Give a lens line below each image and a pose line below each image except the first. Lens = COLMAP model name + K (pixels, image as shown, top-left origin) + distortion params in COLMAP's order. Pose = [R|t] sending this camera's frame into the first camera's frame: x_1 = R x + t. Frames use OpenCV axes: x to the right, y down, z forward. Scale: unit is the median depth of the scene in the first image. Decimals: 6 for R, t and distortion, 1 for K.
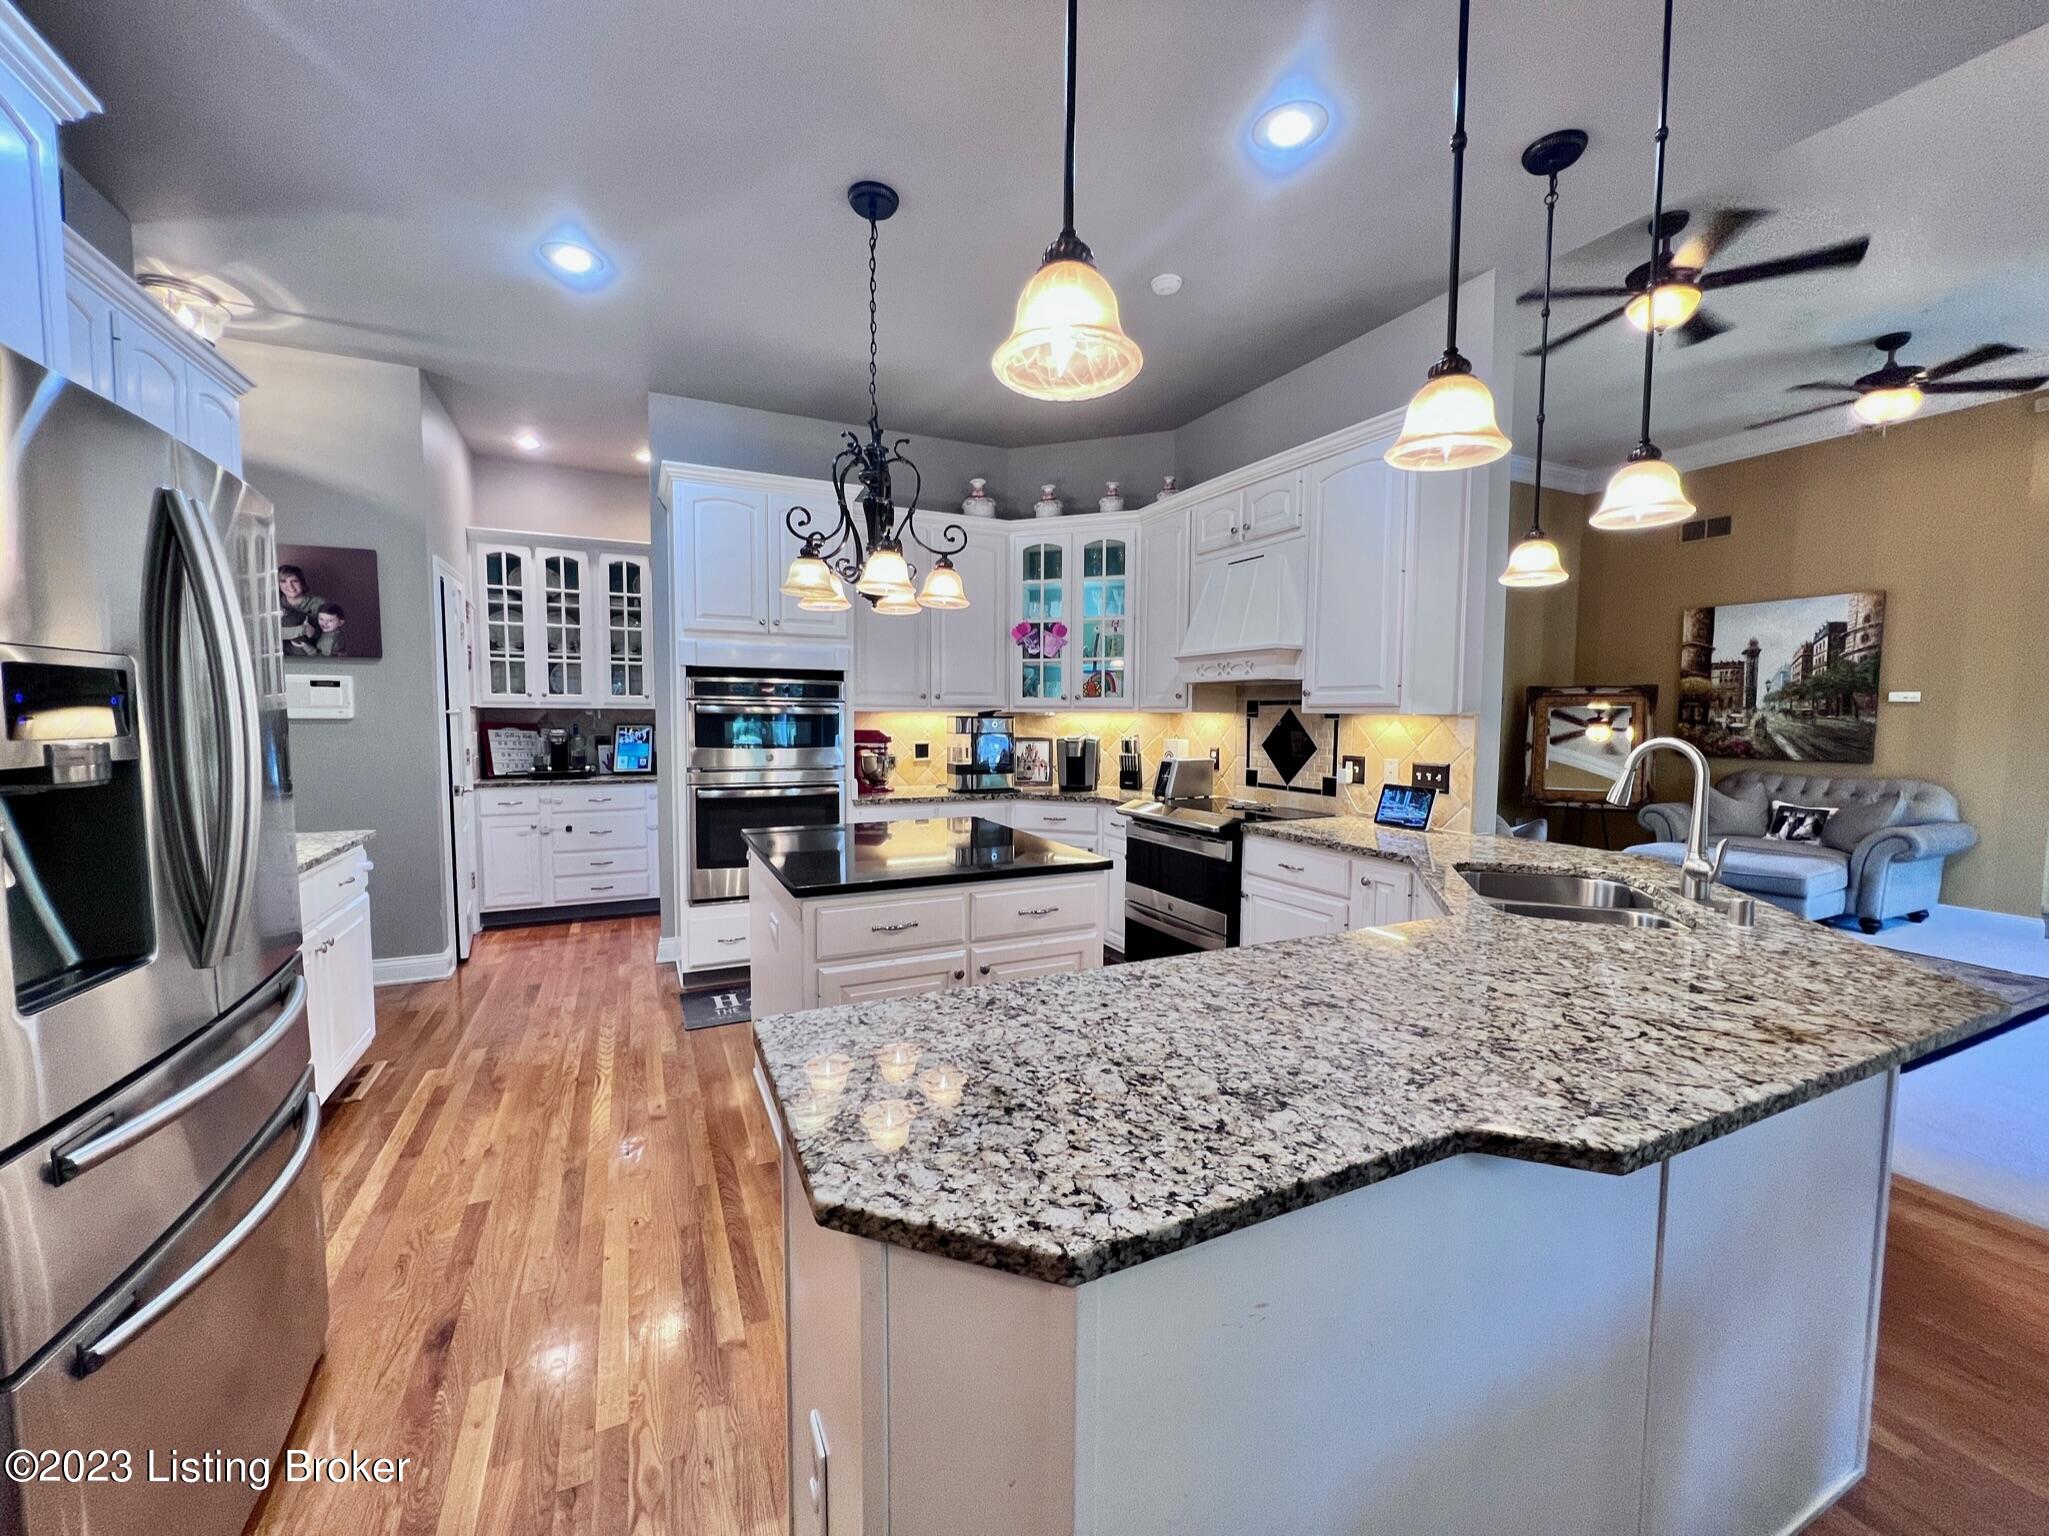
lens RADIAL K [[817.7, 0, 1021.0], [0, 817.7, 767.9], [0, 0, 1]] dist [-0.001610, -0.000580]
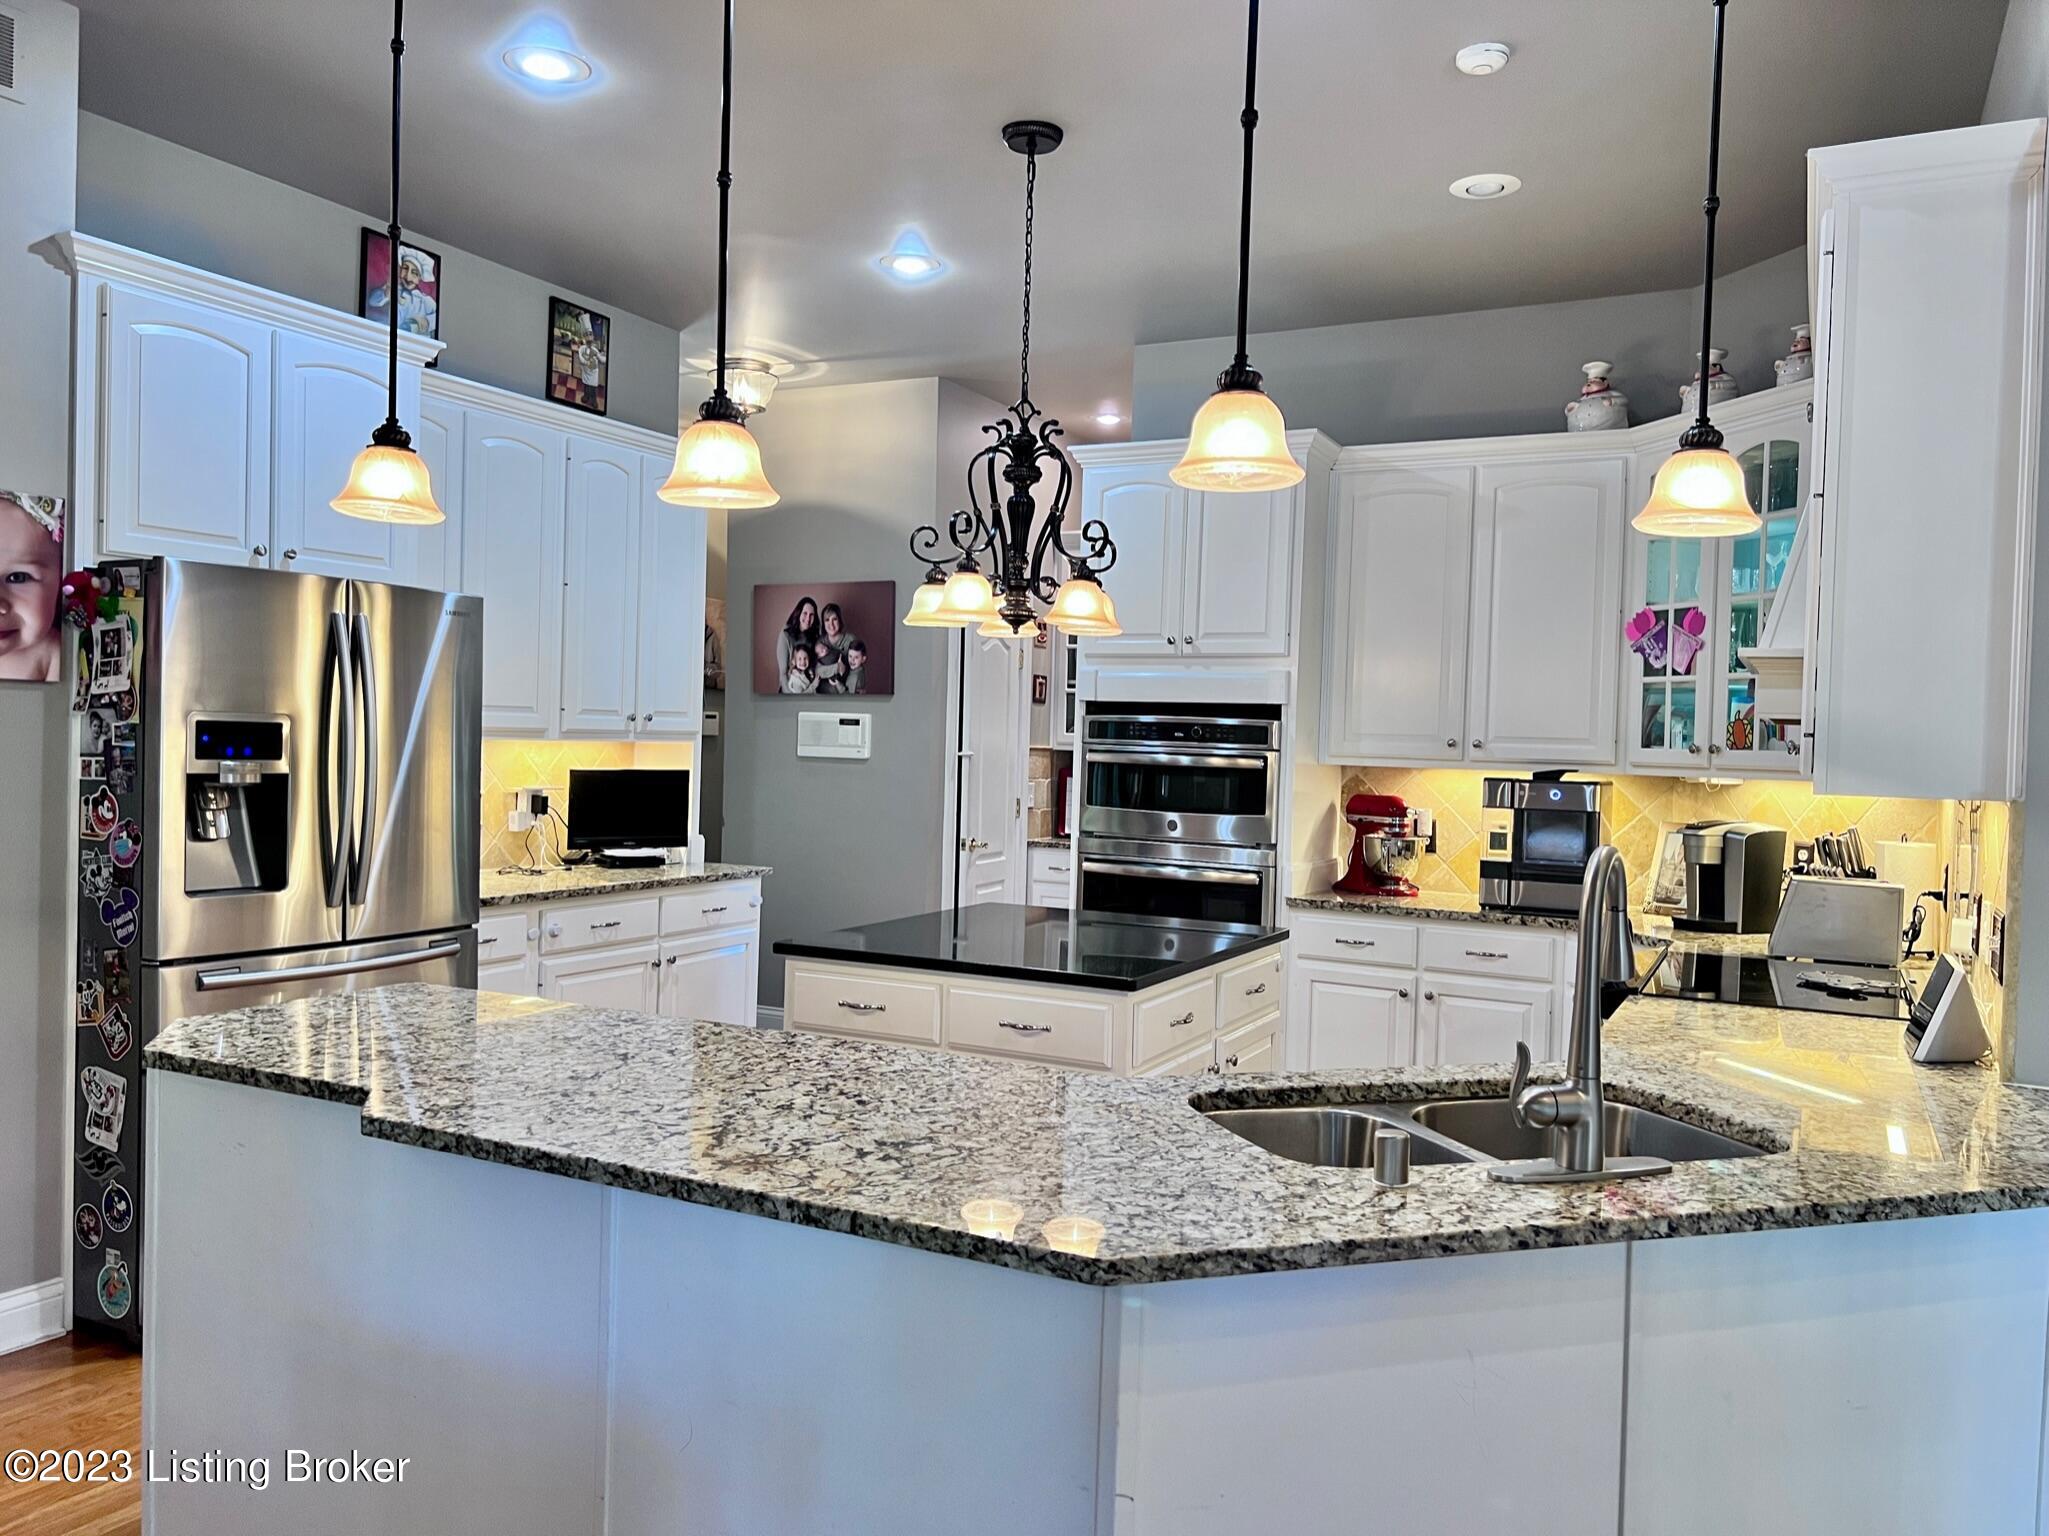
lens RADIAL K [[1544.7, 0, 1024.5], [0, 1544.7, 768.0], [0, 0, 1]] dist [0.116464, -0.161059]
pose [[0.596842, 0.026189, -0.801931, 0.755121], [-0.078926, 0.996536, -0.026197, -0.017754], [0.798467, 0.078928, 0.596842, 0.076680]]
